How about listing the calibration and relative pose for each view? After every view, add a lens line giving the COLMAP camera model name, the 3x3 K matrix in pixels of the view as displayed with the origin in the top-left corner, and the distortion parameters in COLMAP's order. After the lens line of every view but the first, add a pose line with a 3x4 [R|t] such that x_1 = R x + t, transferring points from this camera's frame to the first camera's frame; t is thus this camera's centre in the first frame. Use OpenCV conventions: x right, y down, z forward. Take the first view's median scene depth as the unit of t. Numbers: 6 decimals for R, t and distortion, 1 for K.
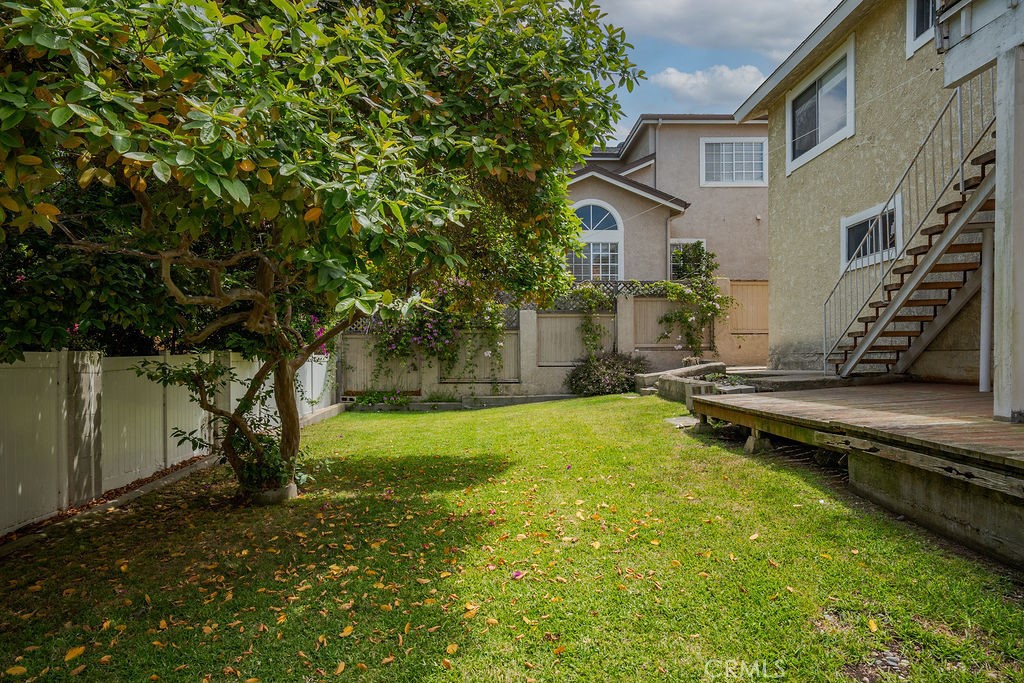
lens RADIAL K [[591.1, 0, 503.5], [0, 591.1, 357.9], [0, 0, 1]] dist [-0.023730, 0.010007]
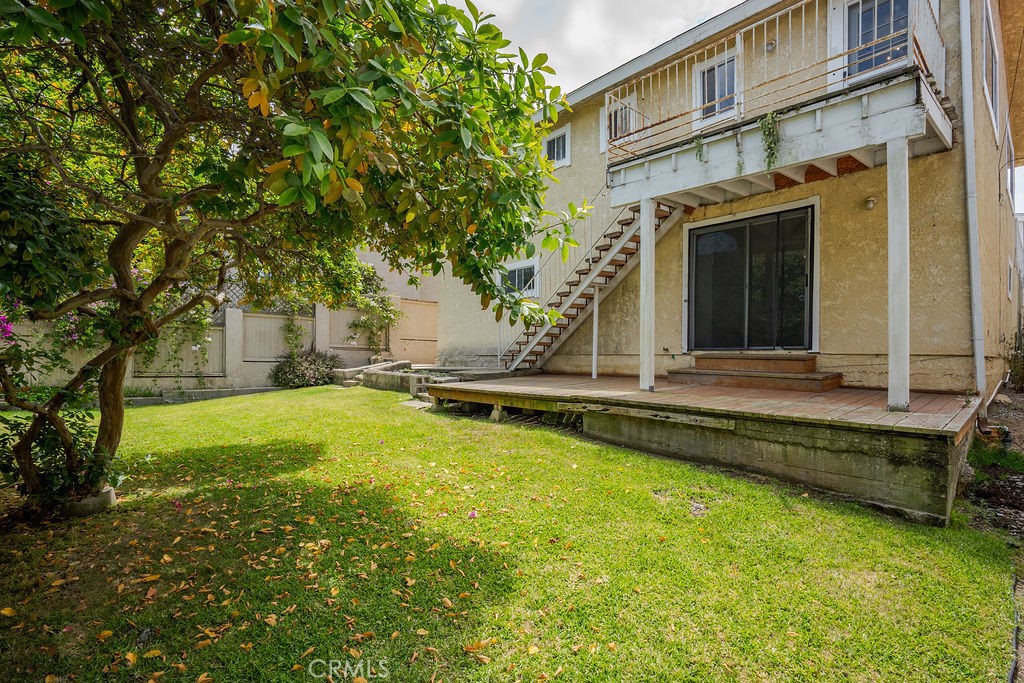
lens RADIAL K [[482.9, 0, 508.0], [0, 482.9, 351.7], [0, 0, 1]] dist [-0.036315, 0.002568]
pose [[0.753388, 0.029415, 0.656919, -0.373961], [-0.019658, 0.999560, -0.022212, 0.015848], [-0.657283, 0.003820, 0.753634, 0.080577]]
